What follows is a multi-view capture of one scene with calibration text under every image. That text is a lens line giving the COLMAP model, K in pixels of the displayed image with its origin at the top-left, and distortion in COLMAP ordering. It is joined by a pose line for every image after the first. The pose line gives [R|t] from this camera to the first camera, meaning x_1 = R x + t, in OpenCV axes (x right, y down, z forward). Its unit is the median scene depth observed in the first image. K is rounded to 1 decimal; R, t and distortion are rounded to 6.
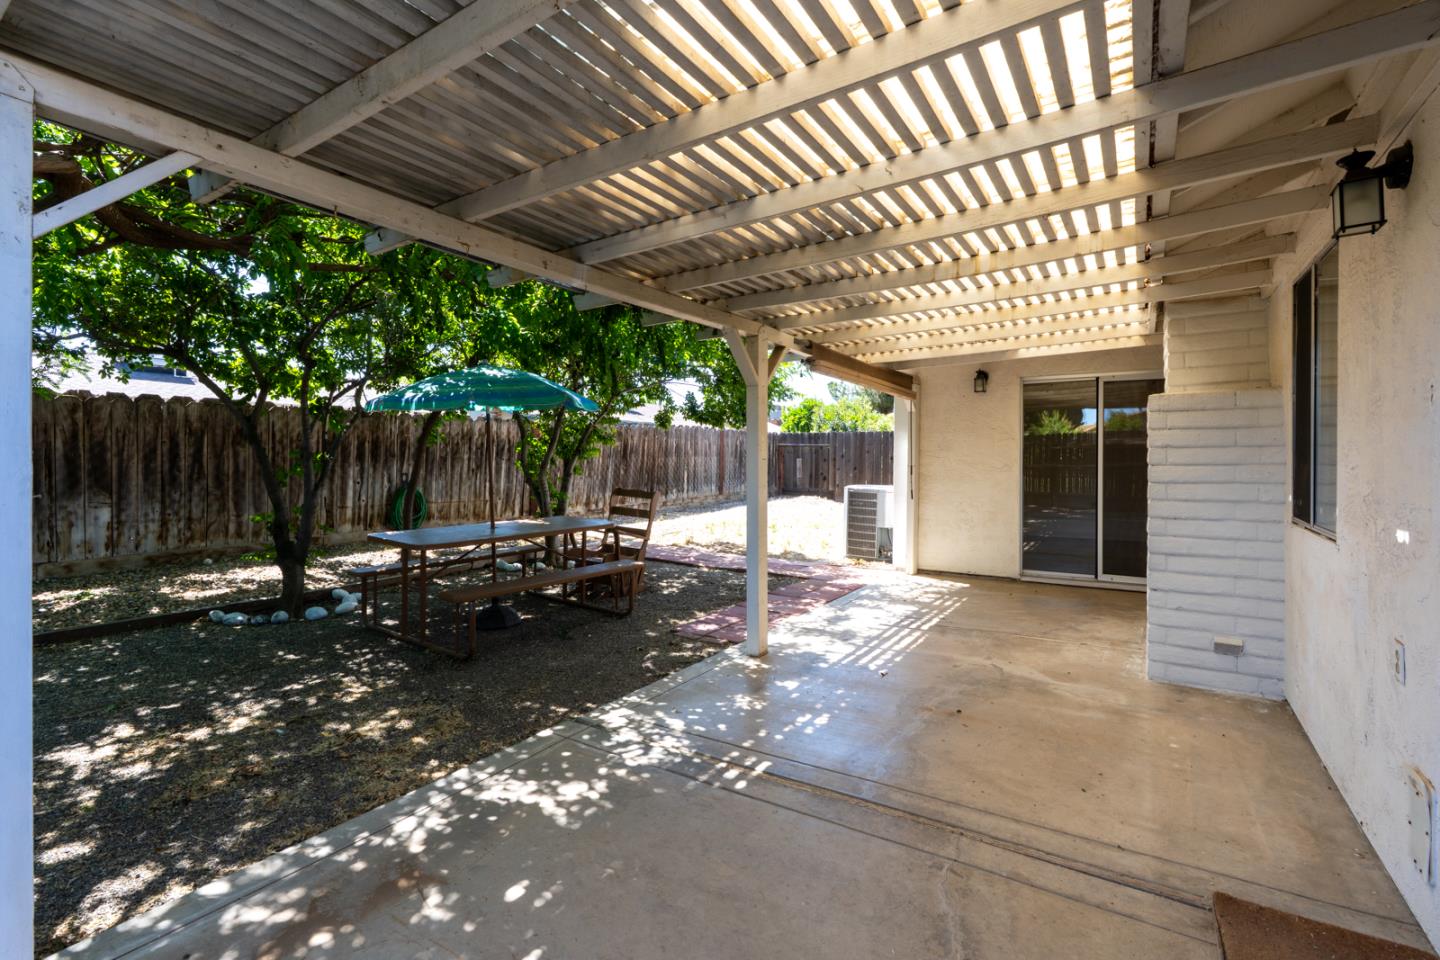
lens RADIAL K [[659.2, 0, 724.3], [0, 659.2, 464.8], [0, 0, 1]] dist [-0.002914, 0.000882]
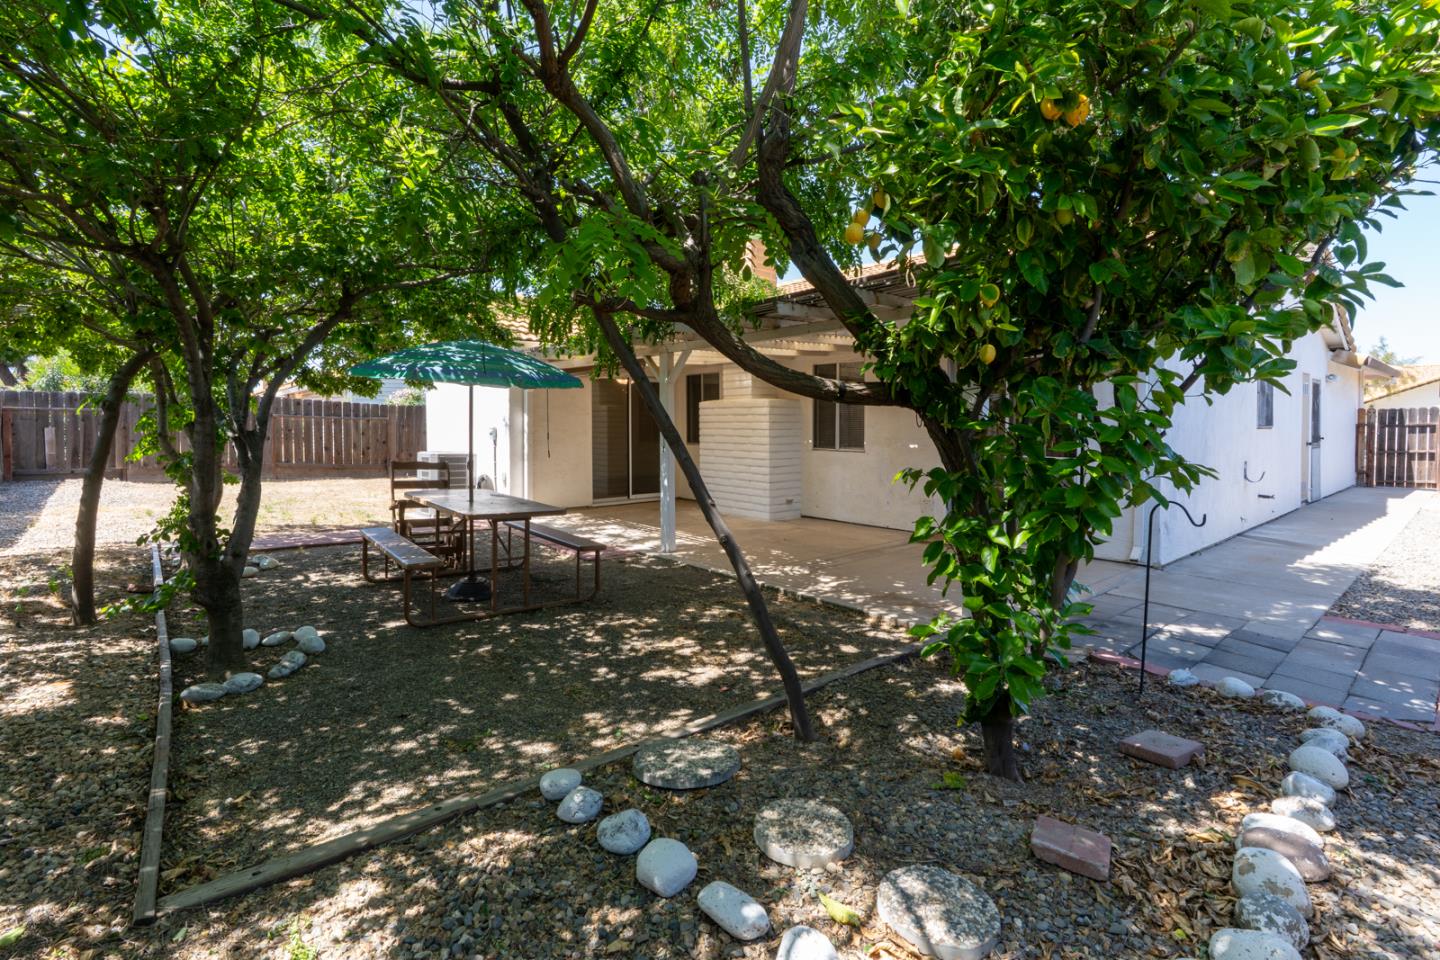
lens RADIAL K [[667.1, 0, 724.1], [0, 667.1, 443.6], [0, 0, 1]] dist [0.003707, 0.000411]
pose [[0.288810, -0.030549, 0.956899, -1.298322], [0.012046, 0.999528, 0.028274, -0.015551], [-0.957311, 0.003361, 0.289041, 0.362983]]
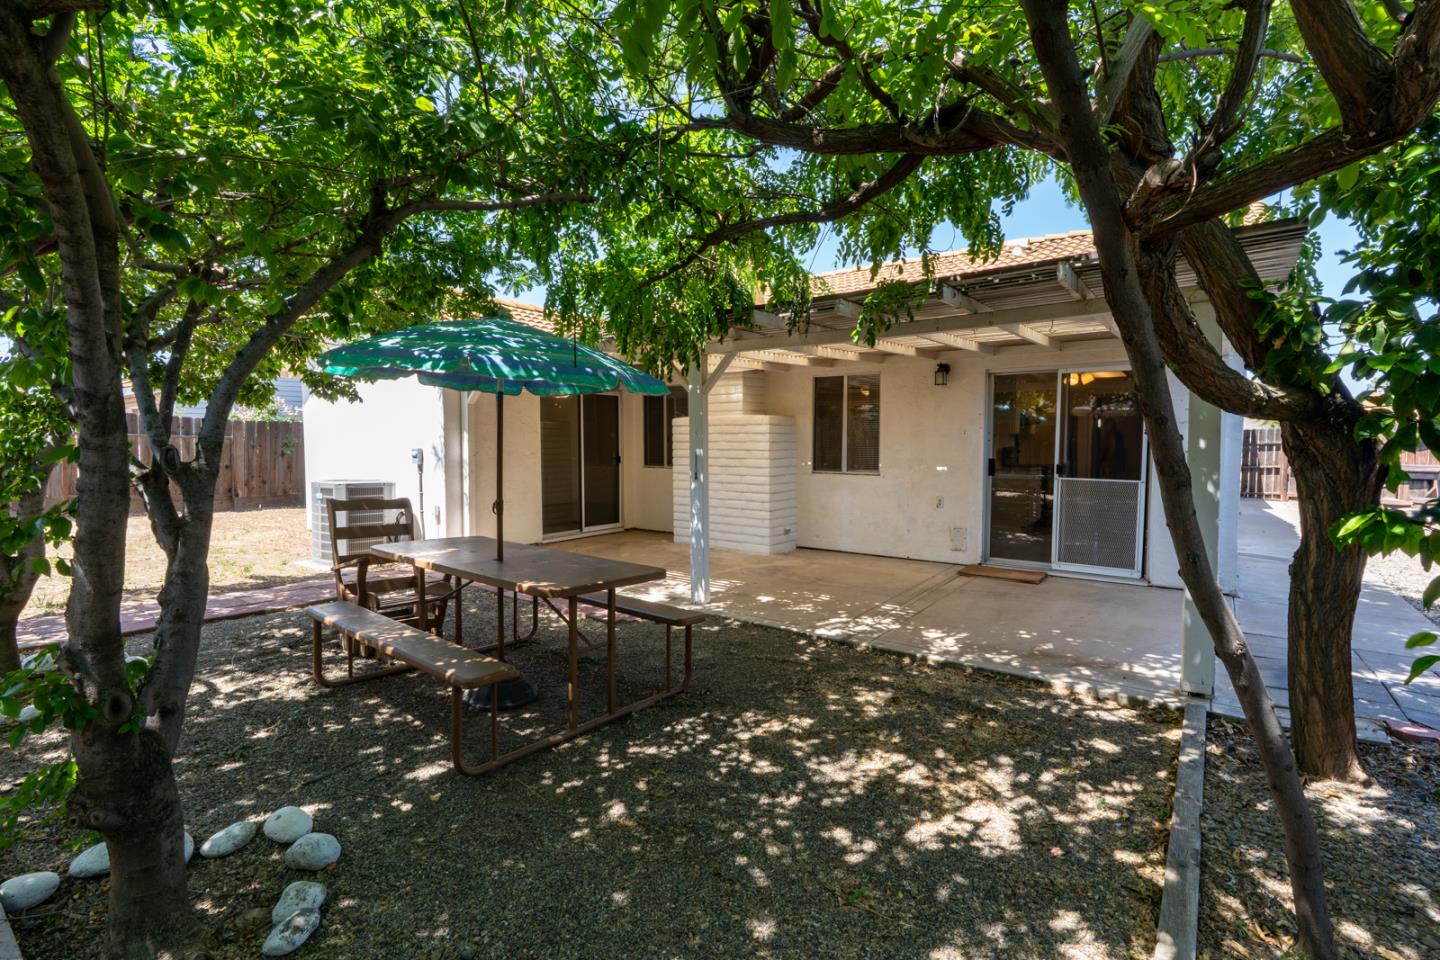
lens RADIAL K [[652.4, 0, 729.8], [0, 652.4, 474.2], [0, 0, 1]] dist [-0.001684, -0.000064]
pose [[0.065394, -0.050662, 0.996573, -1.075362], [0.013022, 0.998669, 0.049915, -0.023243], [-0.997775, 0.009713, 0.065967, 0.767595]]
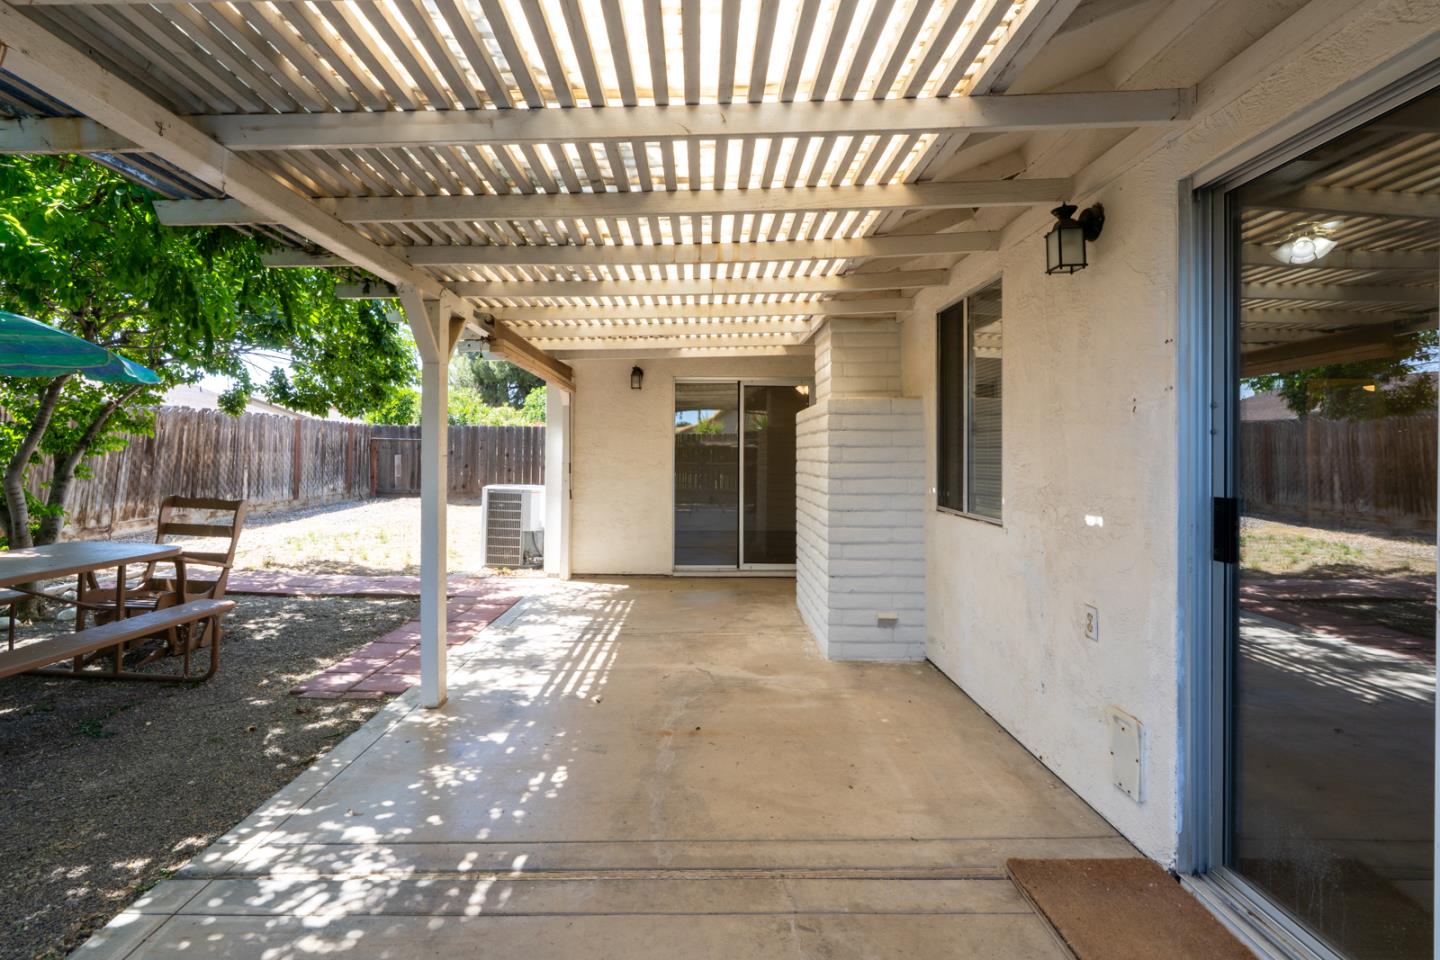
lens RADIAL K [[678.0, 0, 708.1], [0, 678.0, 450.3], [0, 0, 1]] dist [-0.007507, 0.001068]
pose [[0.838356, 0.007898, 0.545065, -0.105100], [0.001333, 0.999862, -0.016538, -0.001307], [-0.545121, 0.014591, 0.838231, 0.126893]]
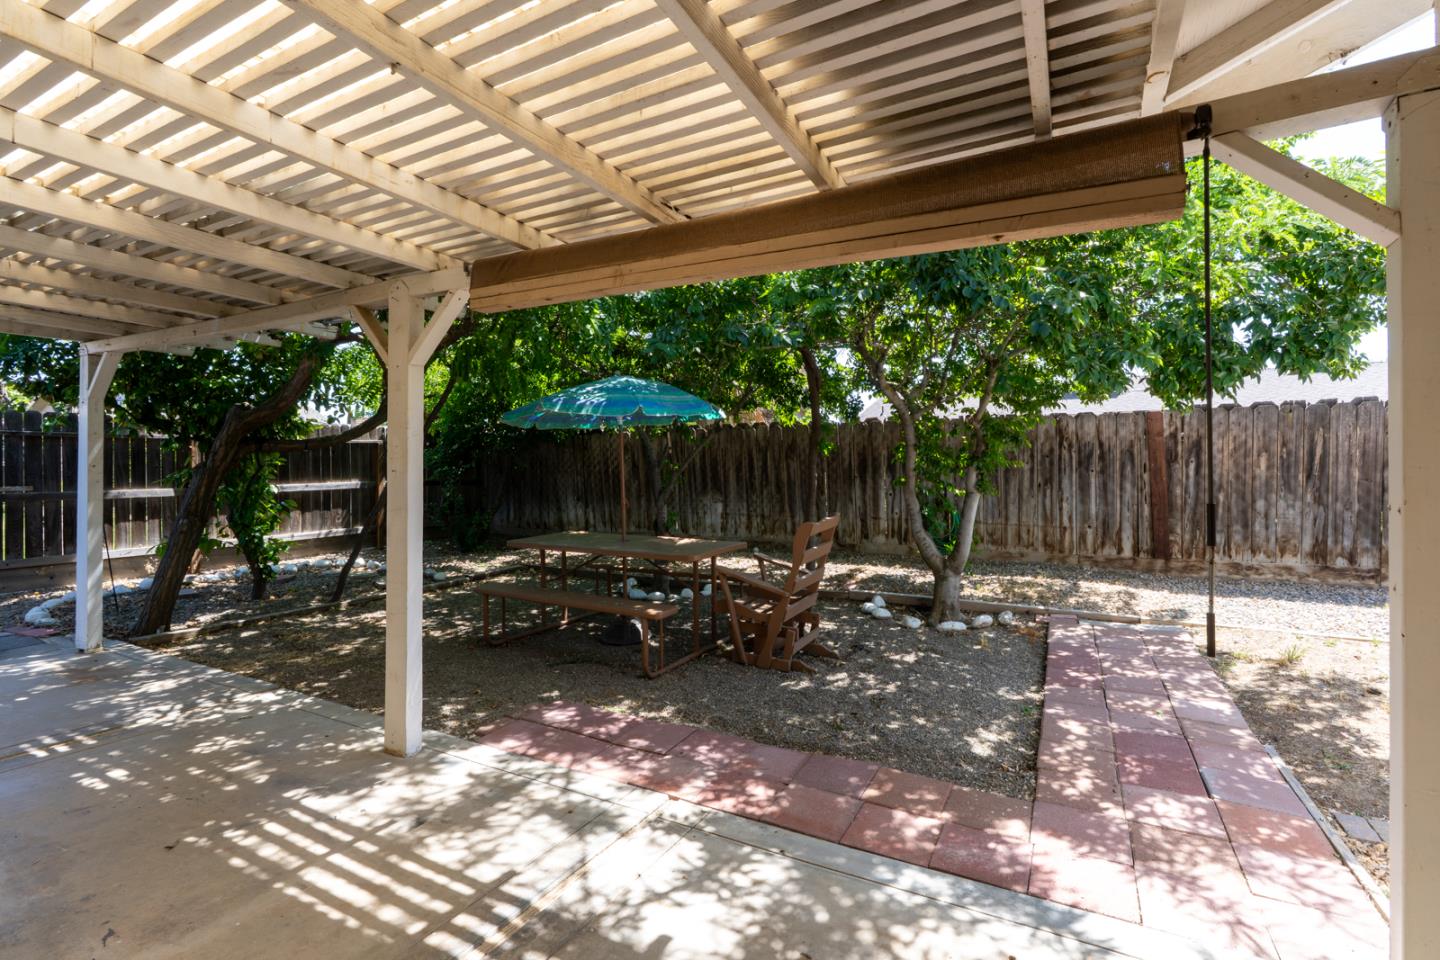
lens RADIAL K [[659.2, 0, 724.3], [0, 659.2, 464.8], [0, 0, 1]] dist [-0.002914, 0.000882]
pose [[0.079317, -0.008170, -0.996816, 0.691645], [-0.010887, 0.999900, -0.009062, -0.009716], [0.996790, 0.011571, 0.079220, 1.144404]]
